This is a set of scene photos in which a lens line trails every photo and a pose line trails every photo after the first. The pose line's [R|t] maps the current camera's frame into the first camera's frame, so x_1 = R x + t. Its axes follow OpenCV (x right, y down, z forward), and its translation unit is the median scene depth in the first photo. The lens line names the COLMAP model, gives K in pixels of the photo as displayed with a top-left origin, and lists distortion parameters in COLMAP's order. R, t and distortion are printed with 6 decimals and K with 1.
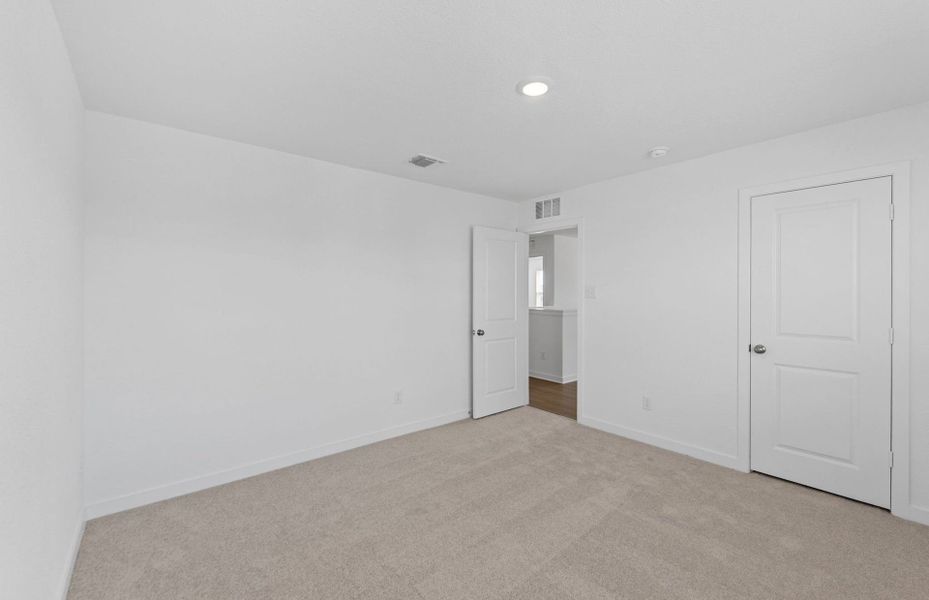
lens RADIAL K [[386.1, 0, 467.2], [0, 386.1, 292.8], [0, 0, 1]] dist [-0.002492, -0.000027]
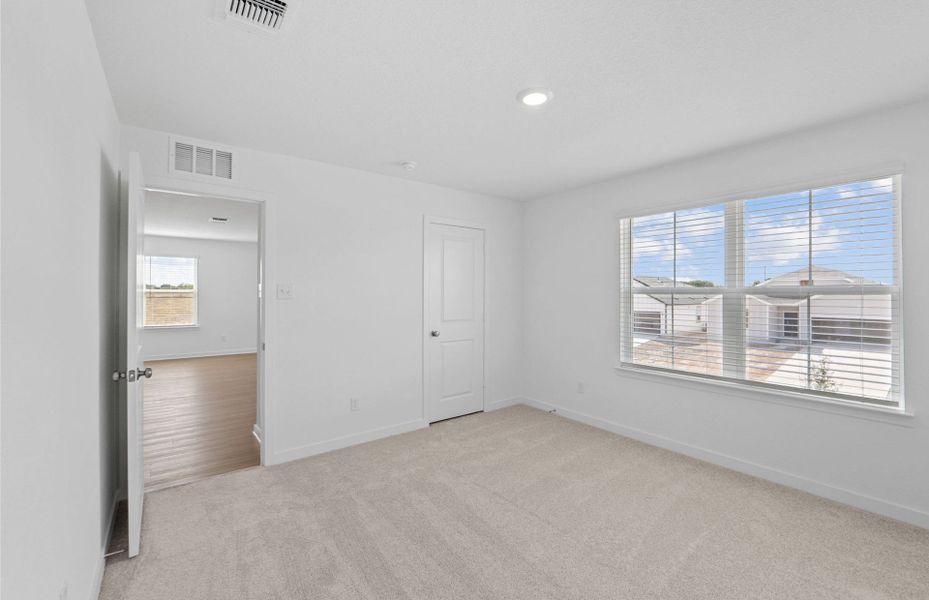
lens RADIAL K [[386.1, 0, 467.2], [0, 386.1, 292.8], [0, 0, 1]] dist [-0.002492, -0.000027]
pose [[0.039292, 0.007554, 0.999199, -0.512862], [0.003158, 0.999965, -0.007684, 0.009153], [-0.999223, 0.003457, 0.039266, 0.669824]]
